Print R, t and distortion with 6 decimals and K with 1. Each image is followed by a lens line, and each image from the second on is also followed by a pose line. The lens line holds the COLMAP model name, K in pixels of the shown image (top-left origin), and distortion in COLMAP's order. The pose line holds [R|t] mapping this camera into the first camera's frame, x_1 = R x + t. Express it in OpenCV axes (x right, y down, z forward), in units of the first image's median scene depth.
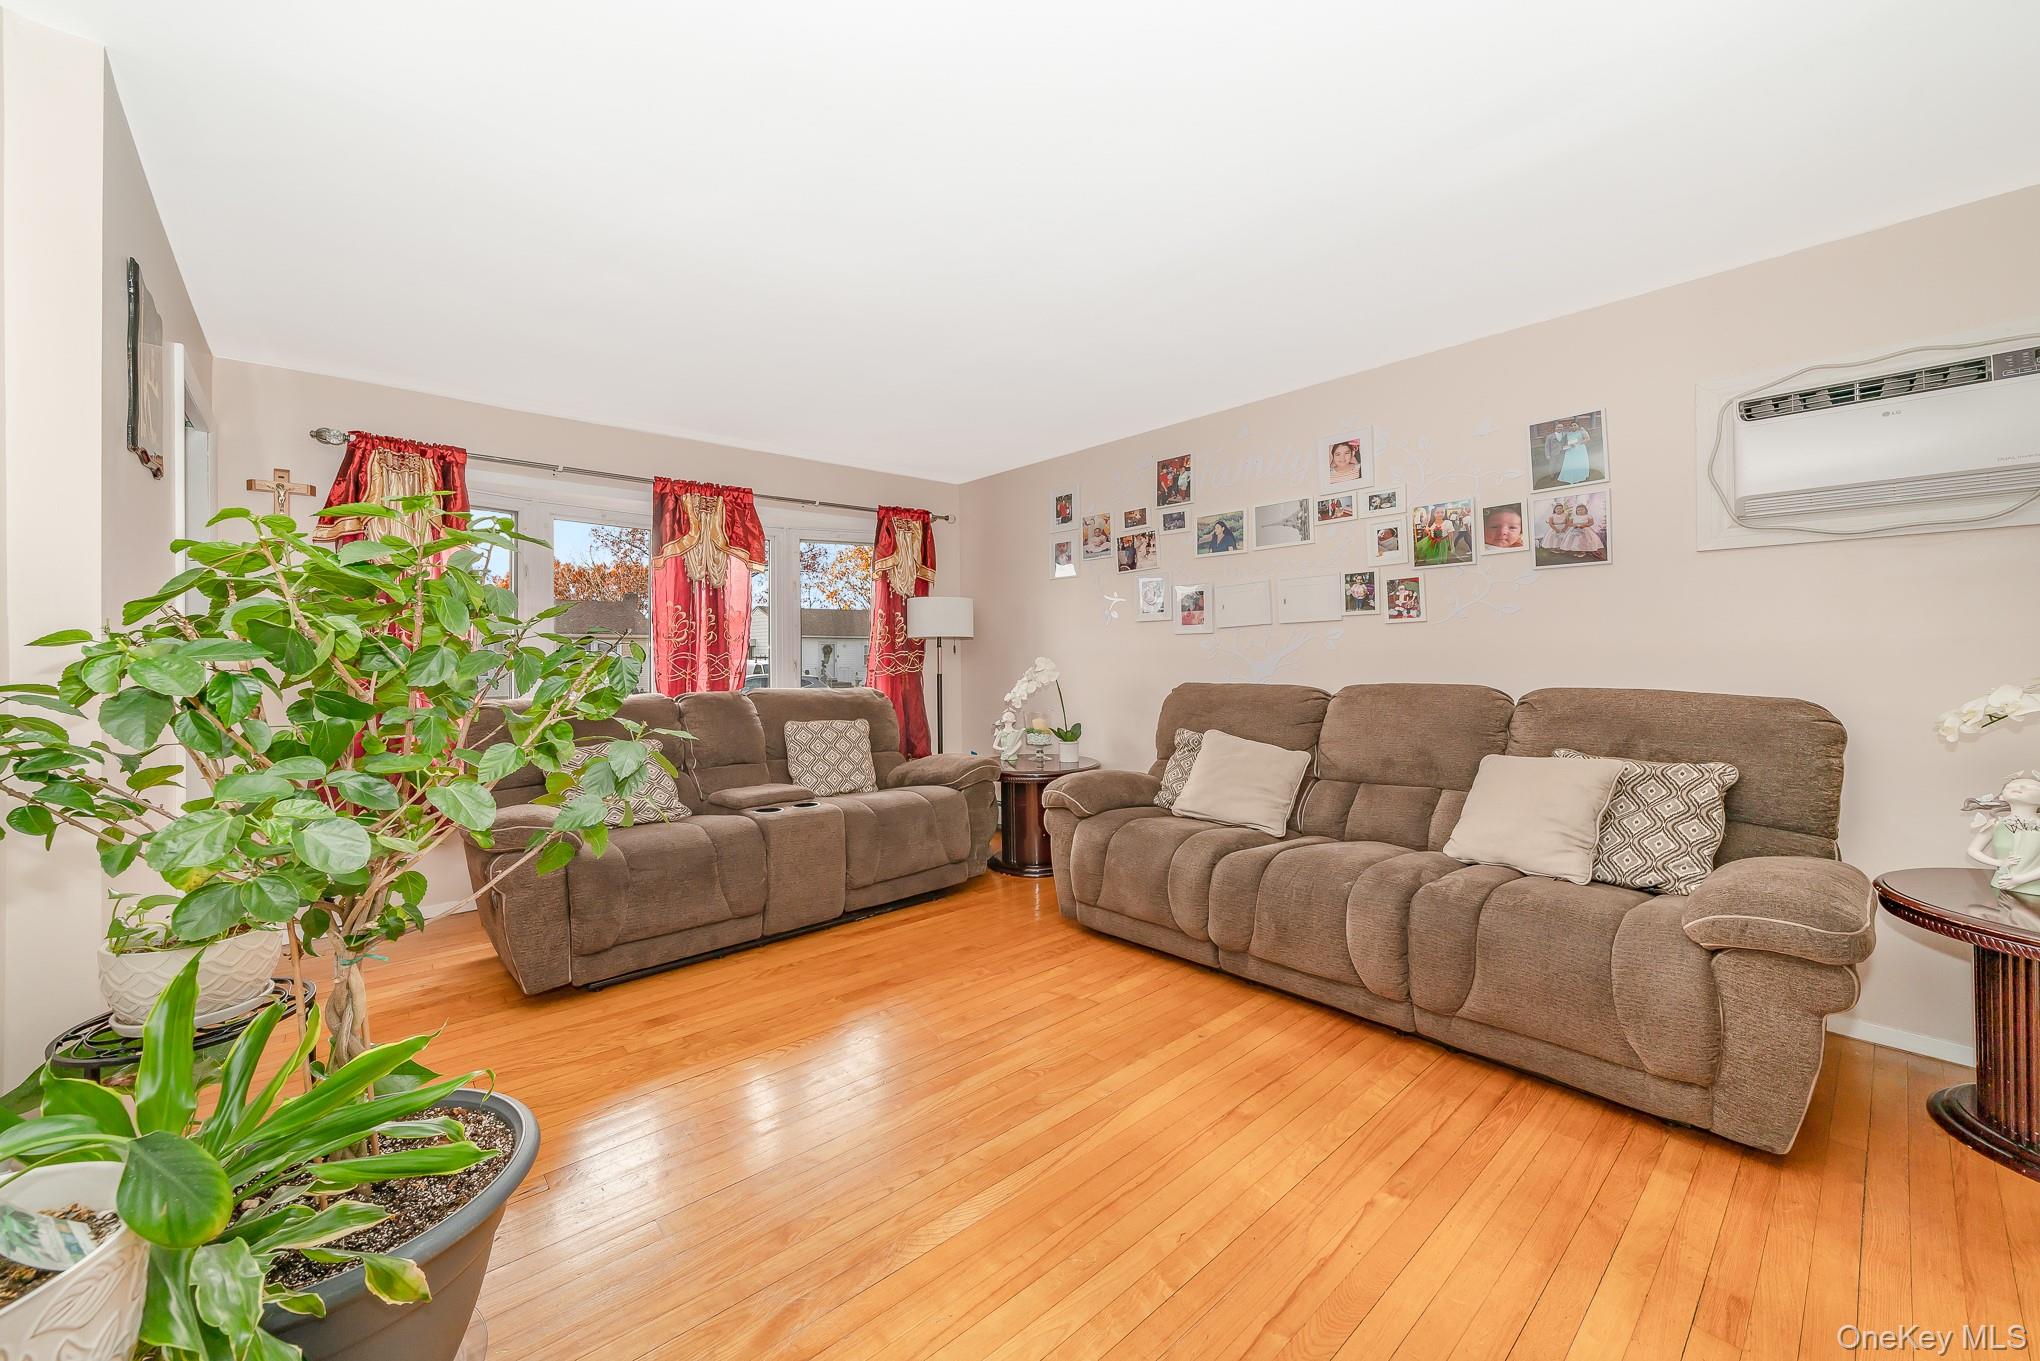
lens RADIAL K [[735.7, 0, 1096.6], [0, 735.7, 647.6], [0, 0, 1]] dist [-0.000191, 0.000005]
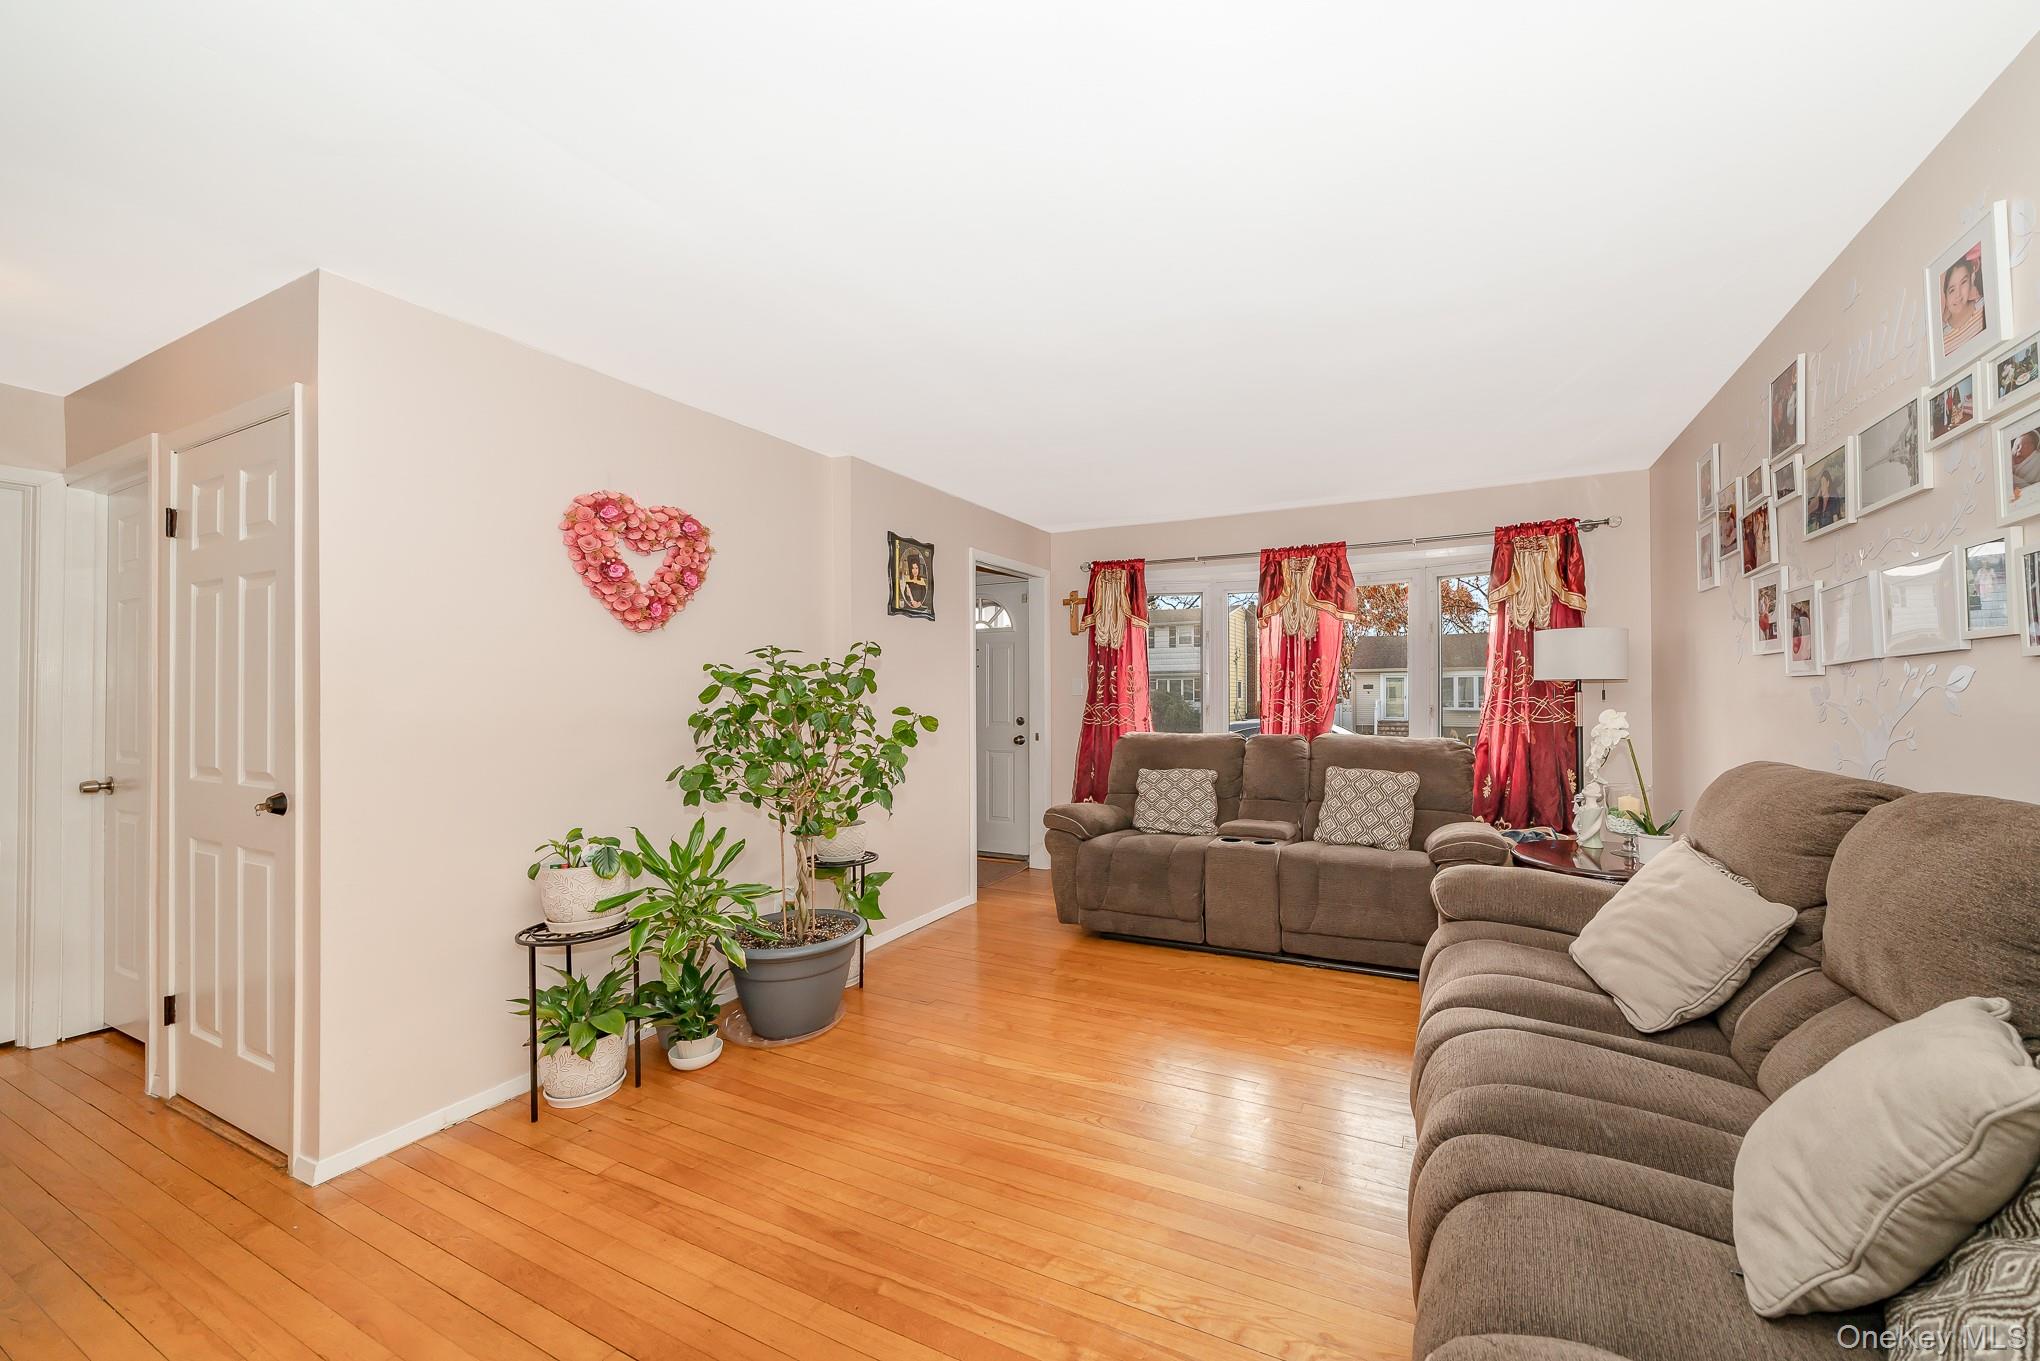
lens RADIAL K [[780.9, 0, 1051.5], [0, 780.9, 689.4], [0, 0, 1]] dist [0.000629, 0.000041]
pose [[0.367906, -0.002718, -0.929859, 0.428614], [0.011864, 0.999928, 0.001771, -0.014077], [0.929787, -0.011684, 0.367912, 0.215478]]
